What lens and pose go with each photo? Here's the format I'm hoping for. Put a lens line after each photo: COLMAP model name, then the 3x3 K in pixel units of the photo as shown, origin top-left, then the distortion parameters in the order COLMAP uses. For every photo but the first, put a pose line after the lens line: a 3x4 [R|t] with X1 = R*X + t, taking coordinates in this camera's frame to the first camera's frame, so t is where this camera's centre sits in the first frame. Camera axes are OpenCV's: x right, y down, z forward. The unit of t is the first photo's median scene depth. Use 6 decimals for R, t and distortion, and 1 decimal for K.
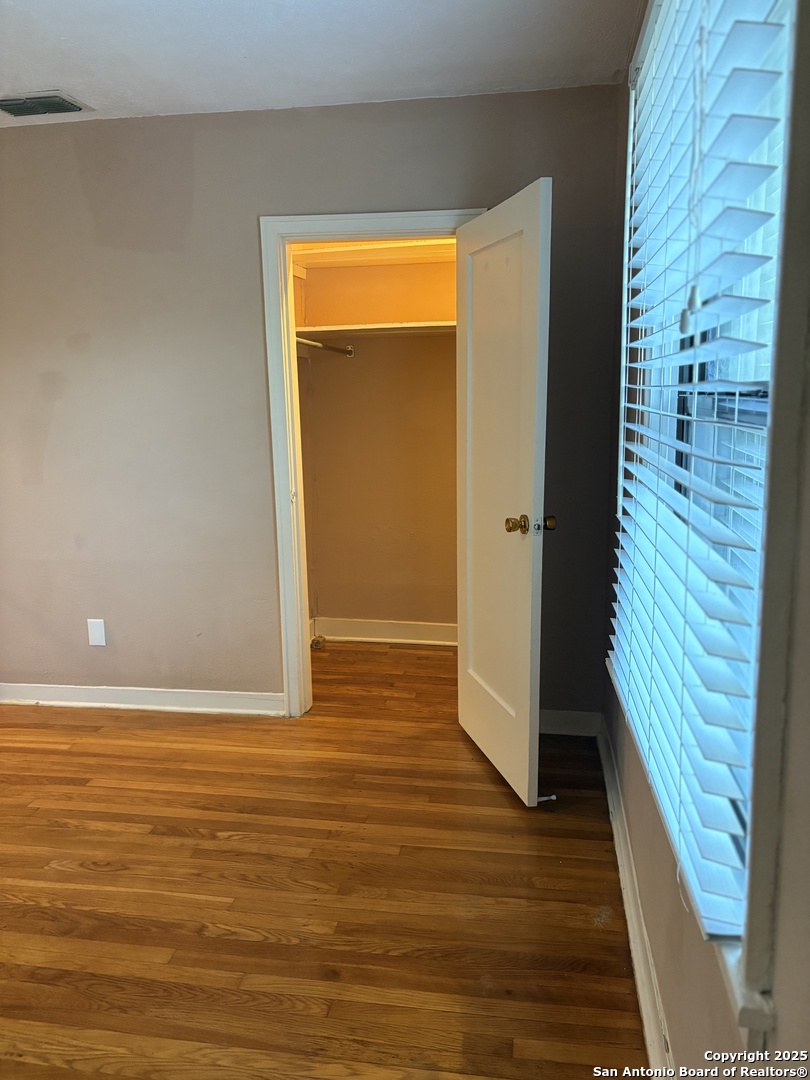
lens RADIAL K [[820.1, 0, 408.0], [0, 820.1, 544.4], [0, 0, 1]] dist [0.047714, -0.055367]
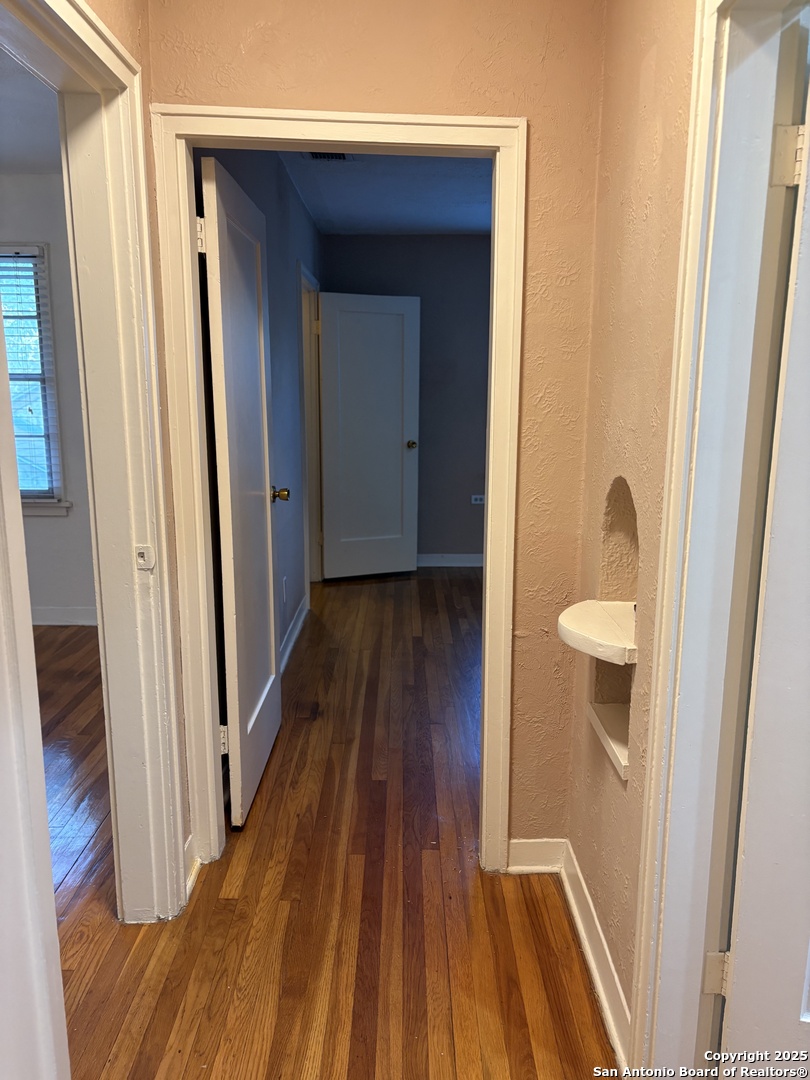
lens RADIAL K [[820.1, 0, 408.0], [0, 820.1, 544.4], [0, 0, 1]] dist [0.047714, -0.055367]
pose [[-0.165443, -0.177924, 0.970037, -1.776272], [0.166890, 0.964355, 0.205346, -0.190929], [-0.971996, 0.195863, -0.129852, 1.137871]]
